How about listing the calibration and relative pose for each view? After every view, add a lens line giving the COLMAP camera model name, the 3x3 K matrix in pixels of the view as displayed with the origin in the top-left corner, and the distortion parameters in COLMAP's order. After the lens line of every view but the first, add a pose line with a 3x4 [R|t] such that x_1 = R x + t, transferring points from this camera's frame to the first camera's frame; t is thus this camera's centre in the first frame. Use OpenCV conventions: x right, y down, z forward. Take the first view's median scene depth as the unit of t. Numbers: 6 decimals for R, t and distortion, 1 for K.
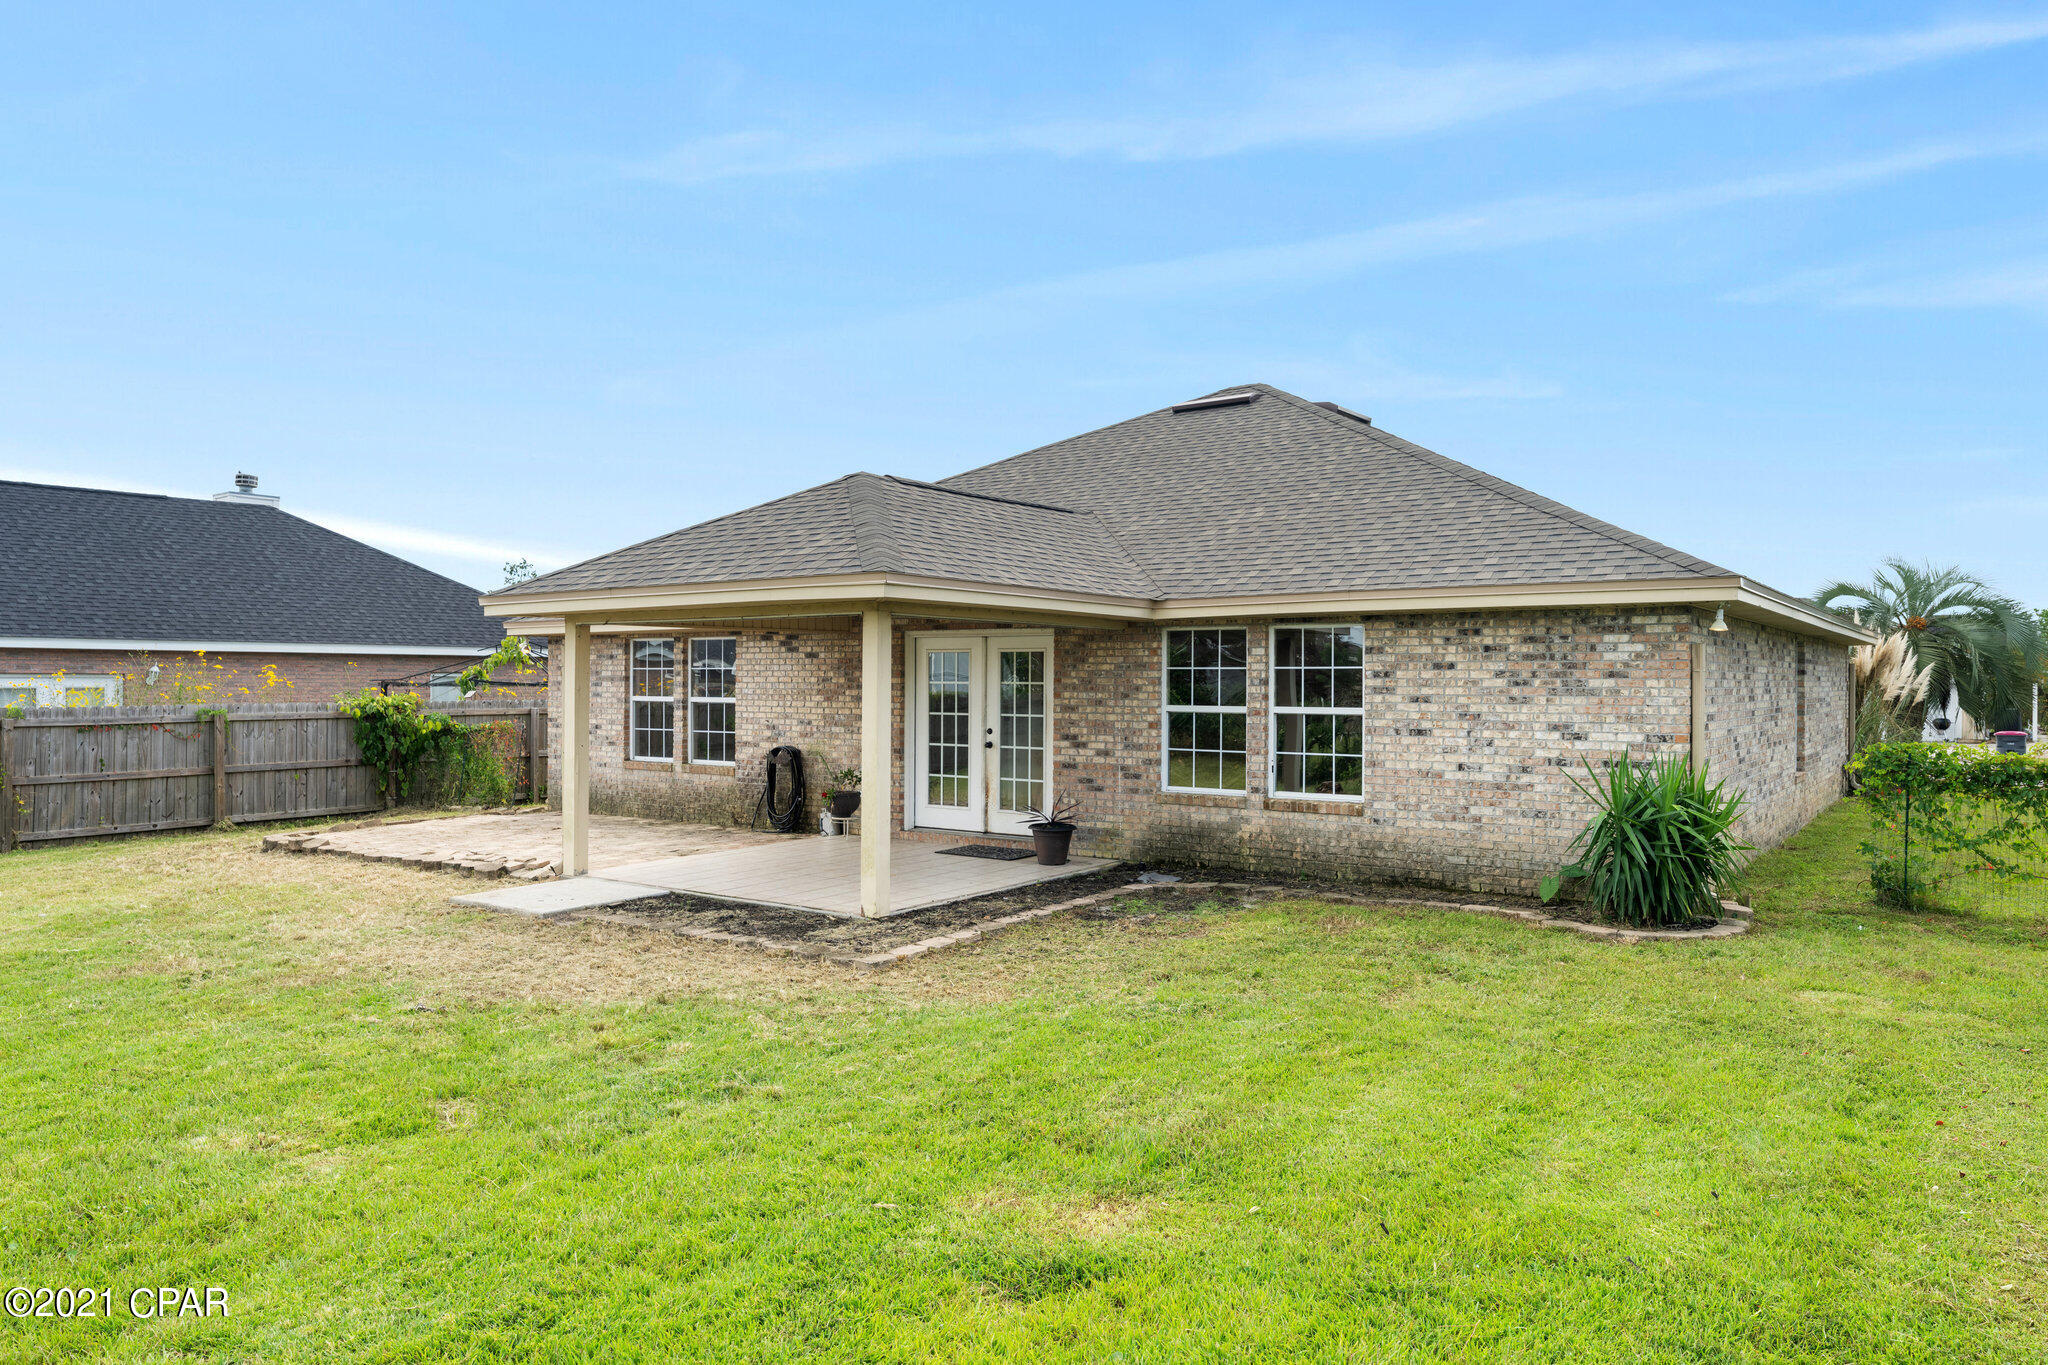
lens RADIAL K [[1349.5, 0, 1023.3], [0, 1349.5, 680.5], [0, 0, 1]] dist [-0.004882, 0.001034]
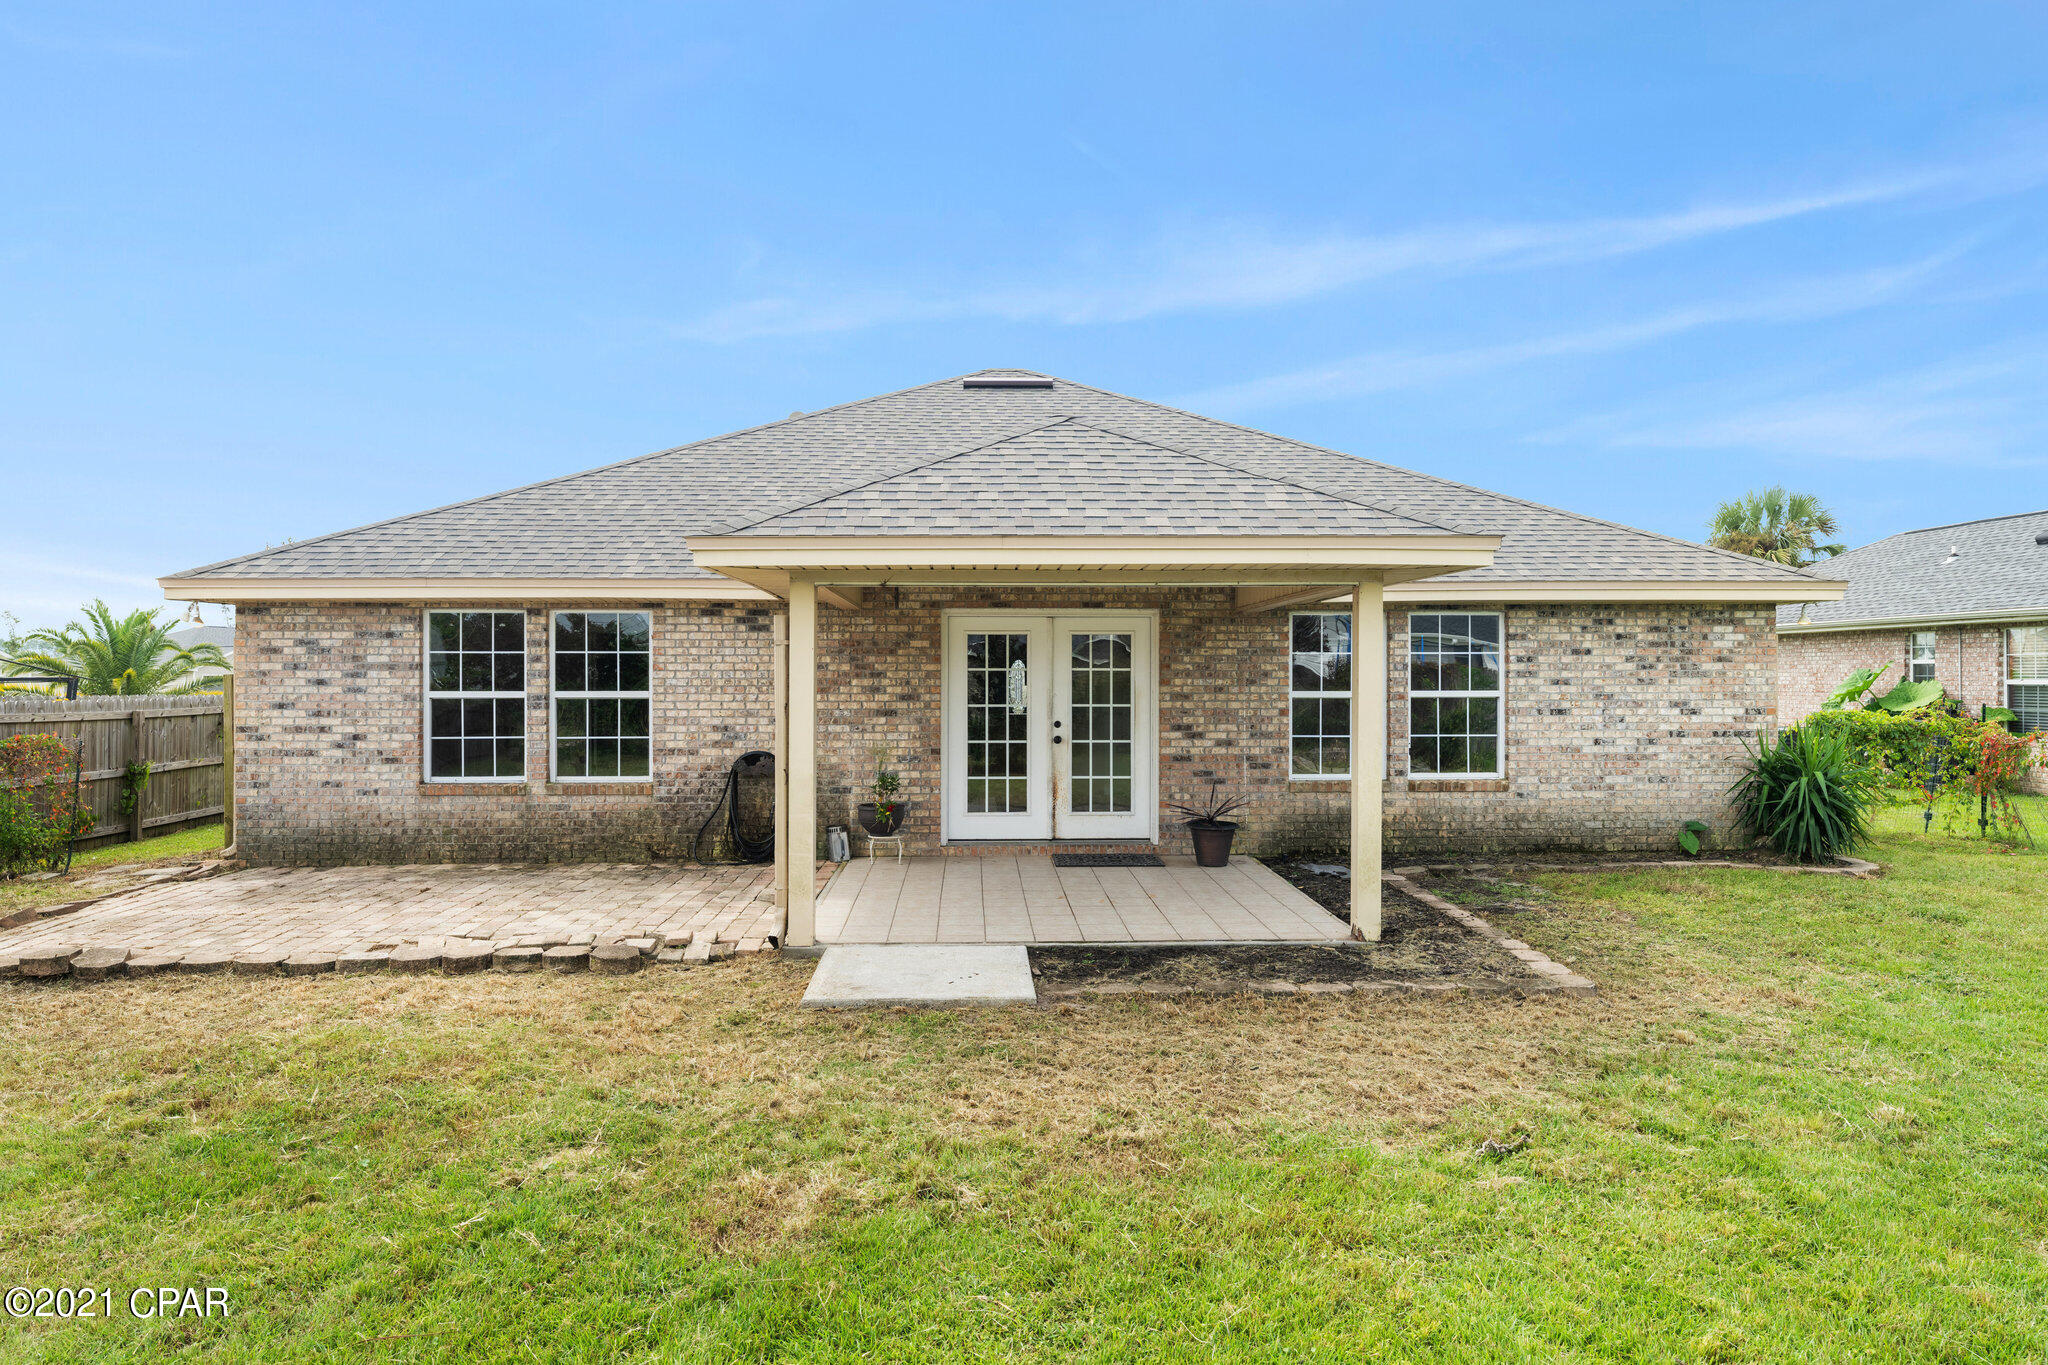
lens RADIAL K [[1231.2, 0, 1021.7], [0, 1231.2, 679.7], [0, 0, 1]] dist [-0.006162, -0.000425]
pose [[0.792875, -0.011043, 0.609285, -0.587468], [0.003531, 0.999902, 0.013527, -0.002611], [-0.609375, -0.008574, 0.792836, 0.415260]]
